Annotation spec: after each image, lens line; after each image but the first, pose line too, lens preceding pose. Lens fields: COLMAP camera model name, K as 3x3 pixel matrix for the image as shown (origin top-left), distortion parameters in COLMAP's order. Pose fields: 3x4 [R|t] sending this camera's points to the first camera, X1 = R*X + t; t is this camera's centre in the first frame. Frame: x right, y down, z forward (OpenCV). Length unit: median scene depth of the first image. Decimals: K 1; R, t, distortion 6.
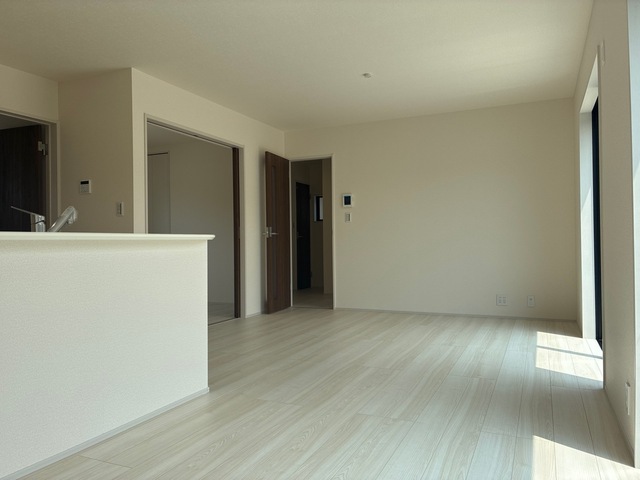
lens RADIAL K [[490.6, 0, 320.0], [0, 490.6, 240.0], [0, 0, 1]] dist [0.049003, -0.006779]
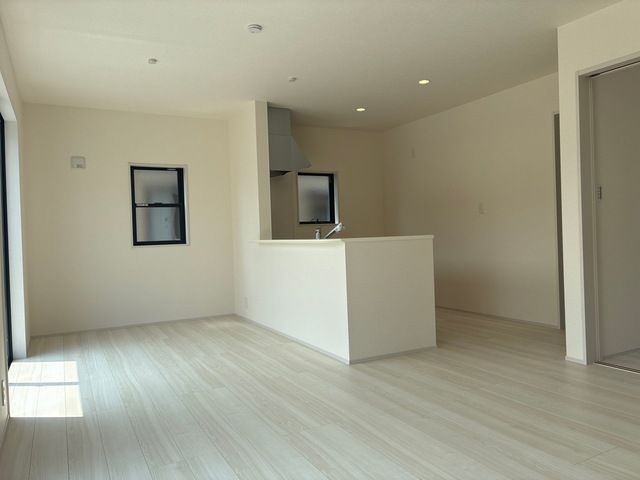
lens RADIAL K [[490.6, 0, 320.0], [0, 490.6, 240.0], [0, 0, 1]] dist [0.049003, -0.006779]
pose [[-0.619138, 0.041527, -0.784184, 0.424952], [0.046972, 0.998771, 0.015805, -0.016185], [0.783876, -0.027049, -0.620327, 0.936718]]
